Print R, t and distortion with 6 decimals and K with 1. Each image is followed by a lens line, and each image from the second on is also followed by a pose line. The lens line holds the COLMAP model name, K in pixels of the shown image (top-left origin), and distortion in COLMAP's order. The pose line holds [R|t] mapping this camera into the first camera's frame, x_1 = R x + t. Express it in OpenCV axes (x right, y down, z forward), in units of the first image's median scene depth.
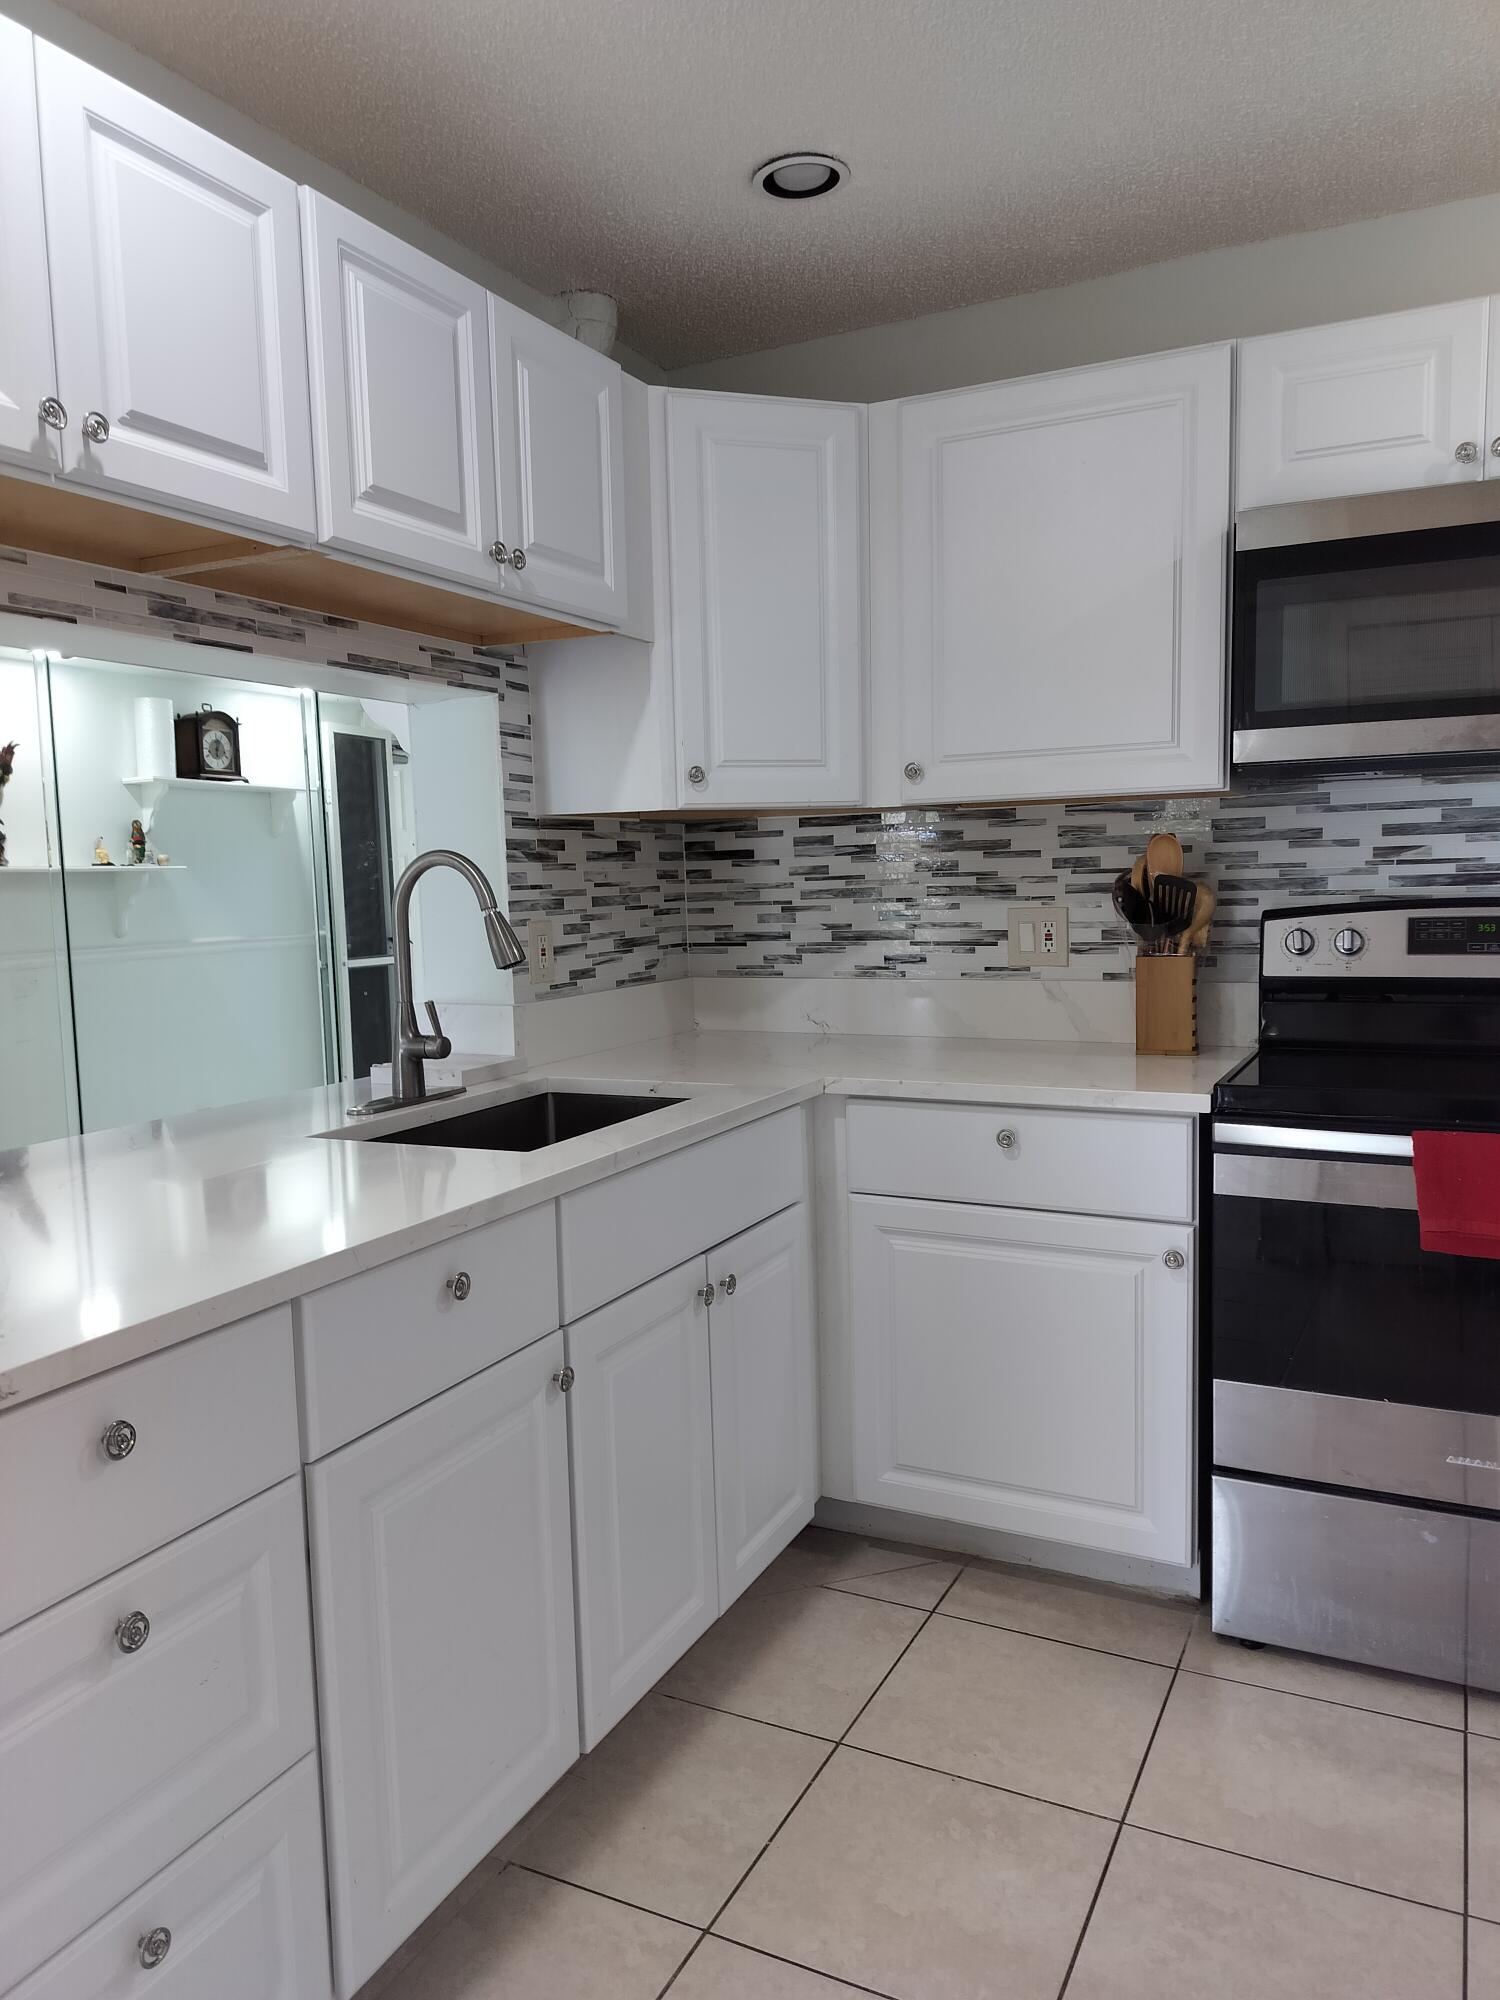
lens RADIAL K [[1400.3, 0, 750.0], [0, 1400.3, 1000.0], [0, 0, 1]] dist [0.087574, -0.096752]
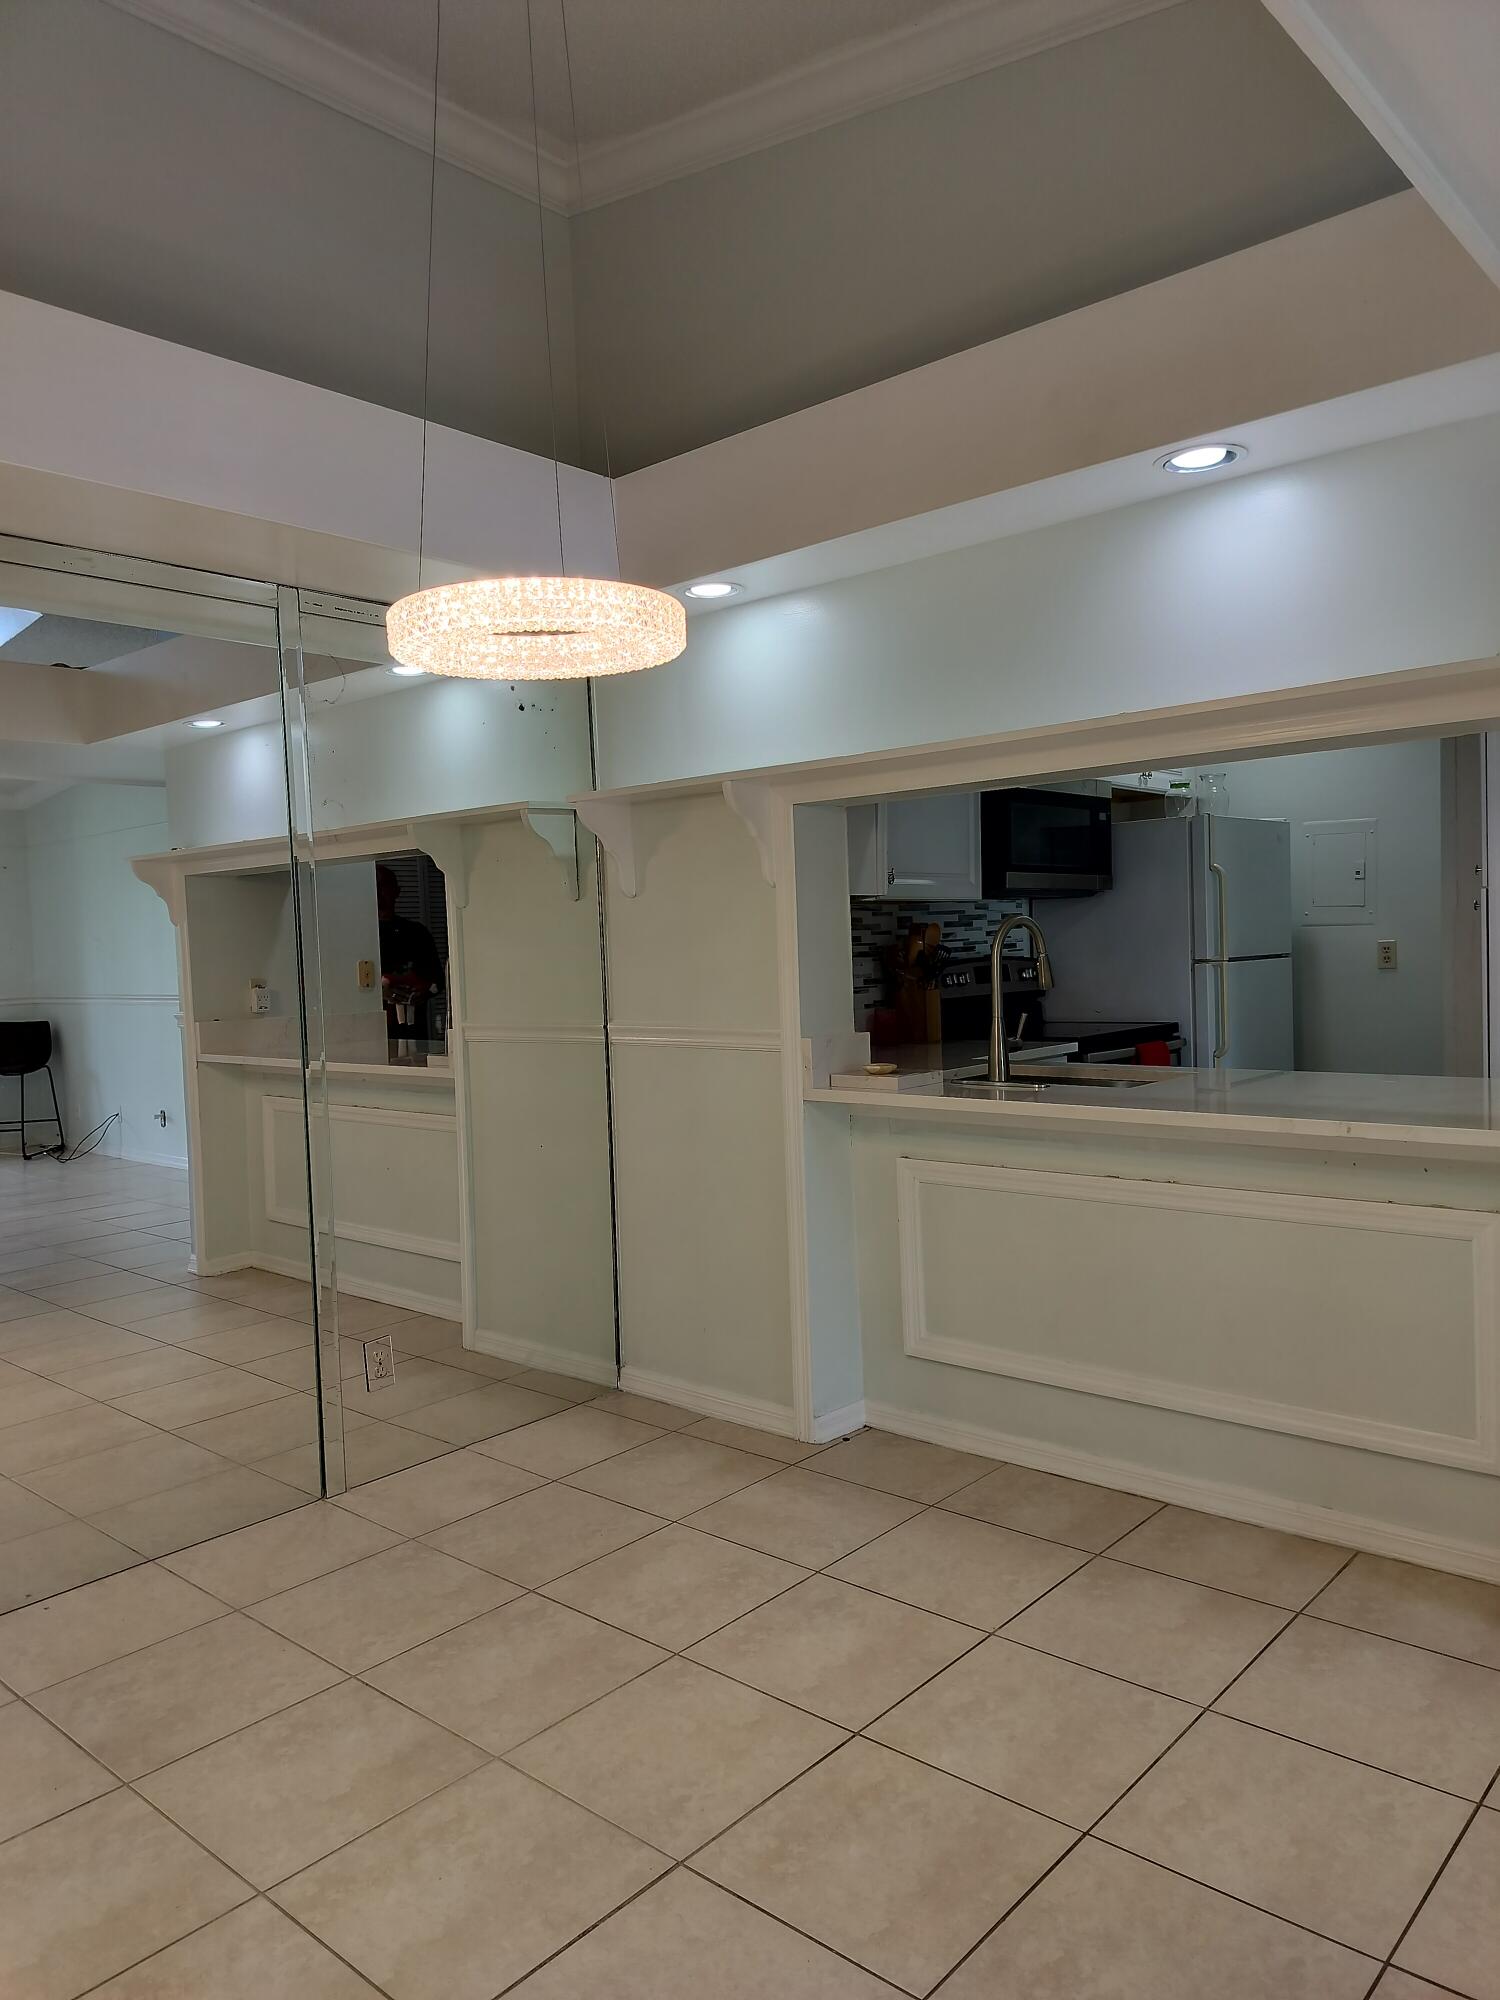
lens RADIAL K [[1407.4, 0, 750.1], [0, 1407.4, 1003.1], [0, 0, 1]] dist [0.001754, 0.000284]
pose [[0.271366, -0.021231, 0.962242, -1.508486], [0.119051, 0.992820, -0.011669, -0.018608], [-0.955085, 0.117723, 0.271945, 0.719963]]
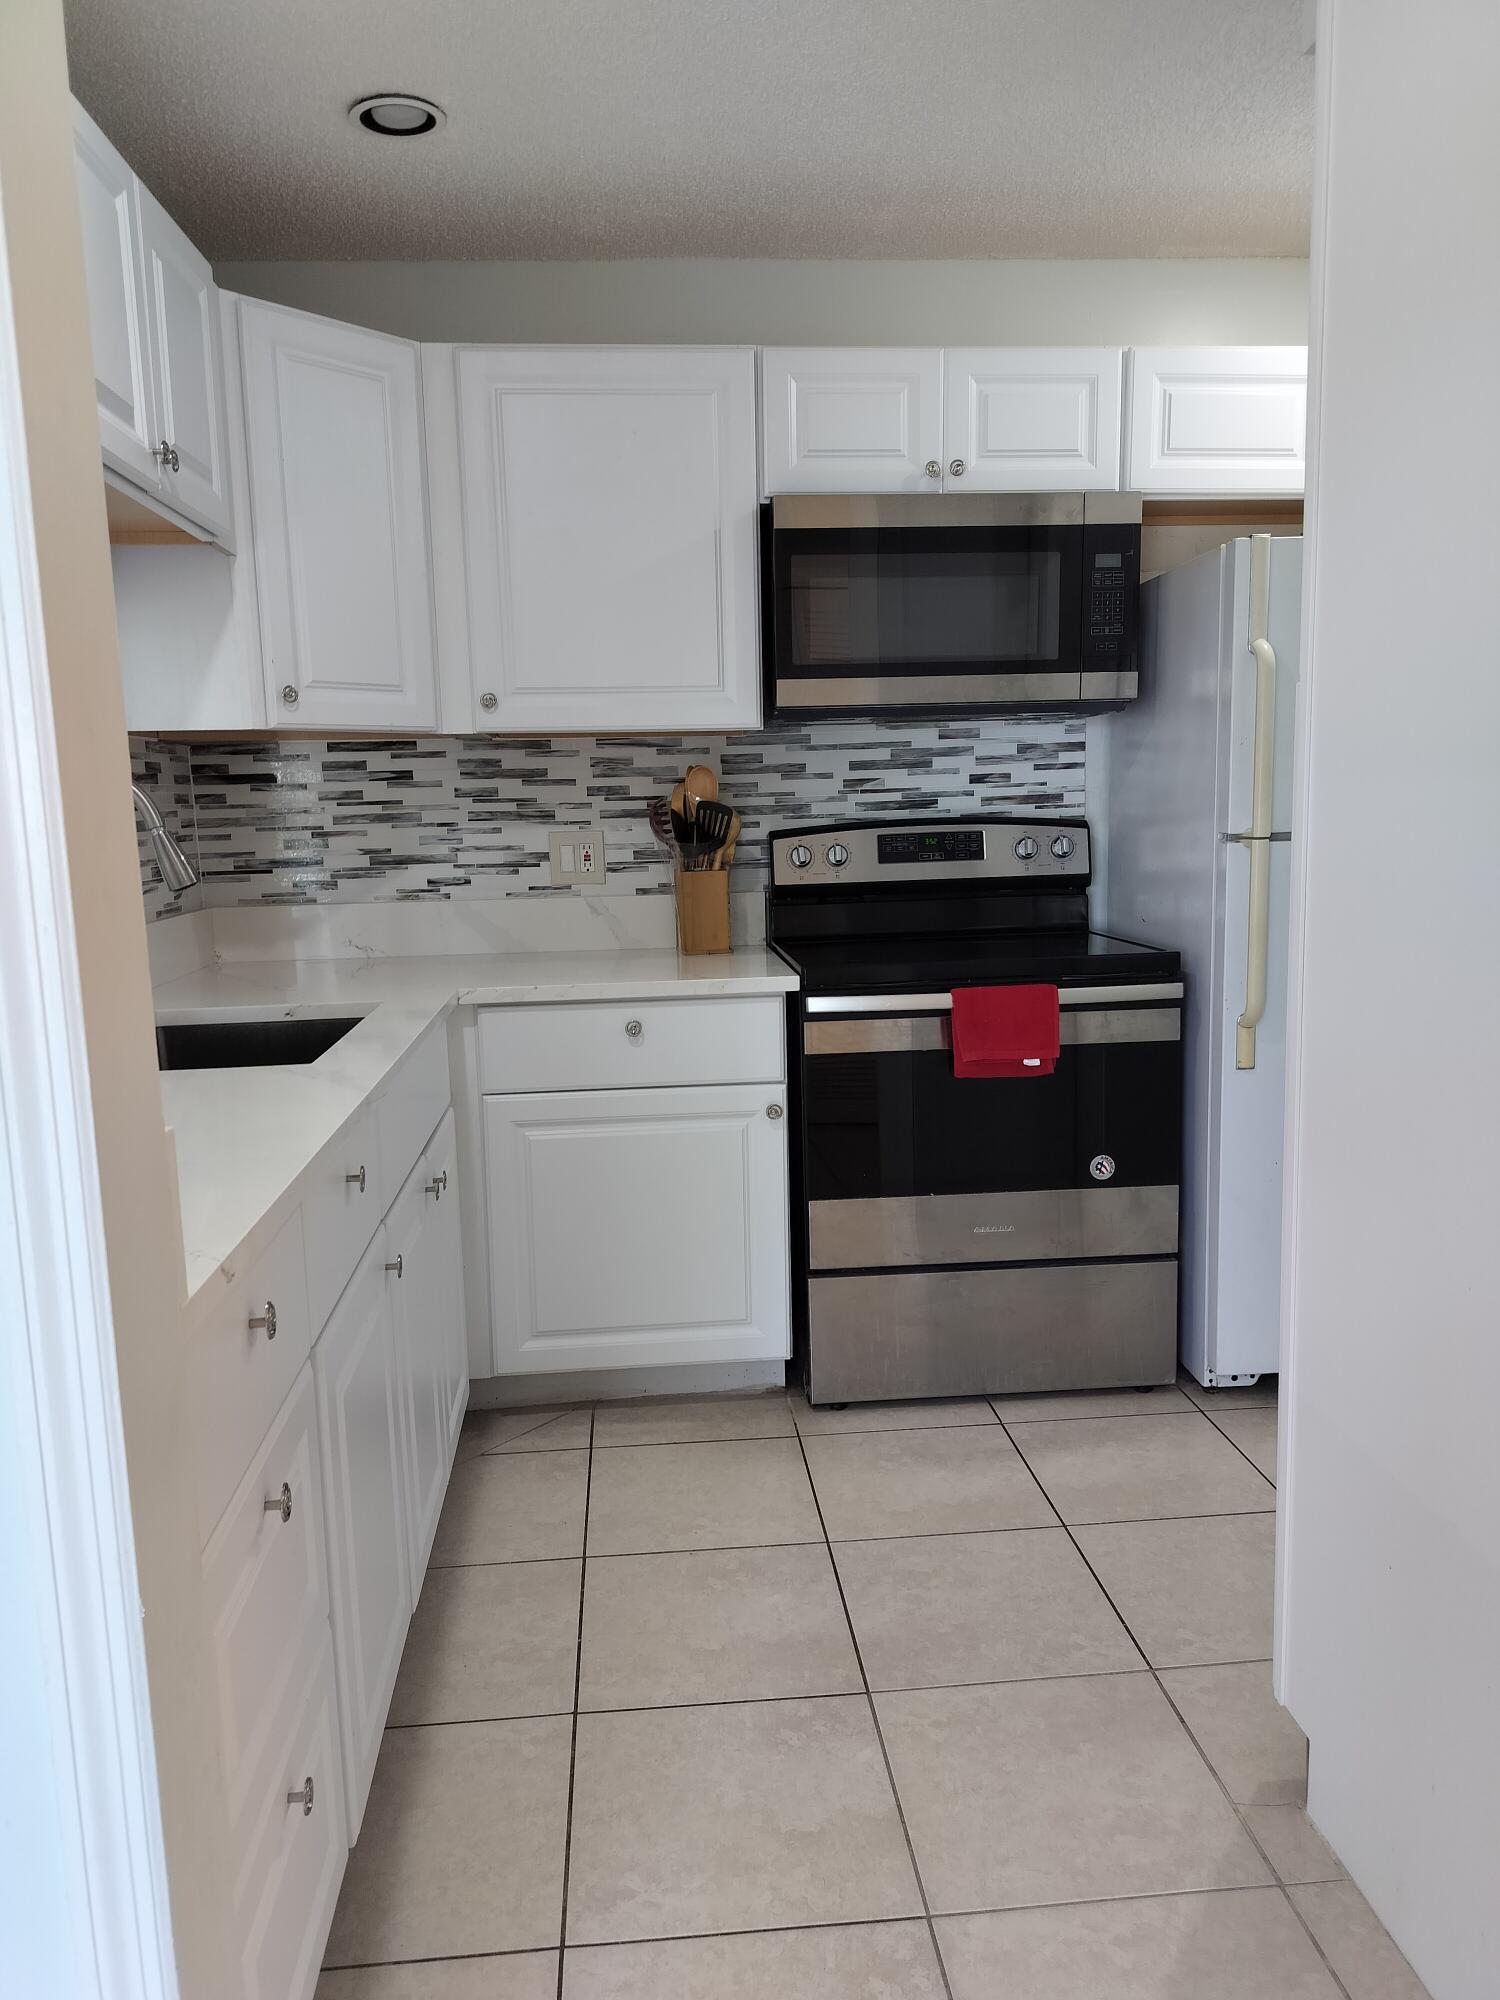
lens RADIAL K [[1397.8, 0, 750.0], [0, 1397.8, 1000.0], [0, 0, 1]] dist [0.166585, -0.269957]
pose [[0.856589, -0.071203, 0.511063, -0.277200], [0.050500, 0.997247, 0.054297, 0.015283], [-0.513523, -0.020701, 0.857826, -0.028971]]
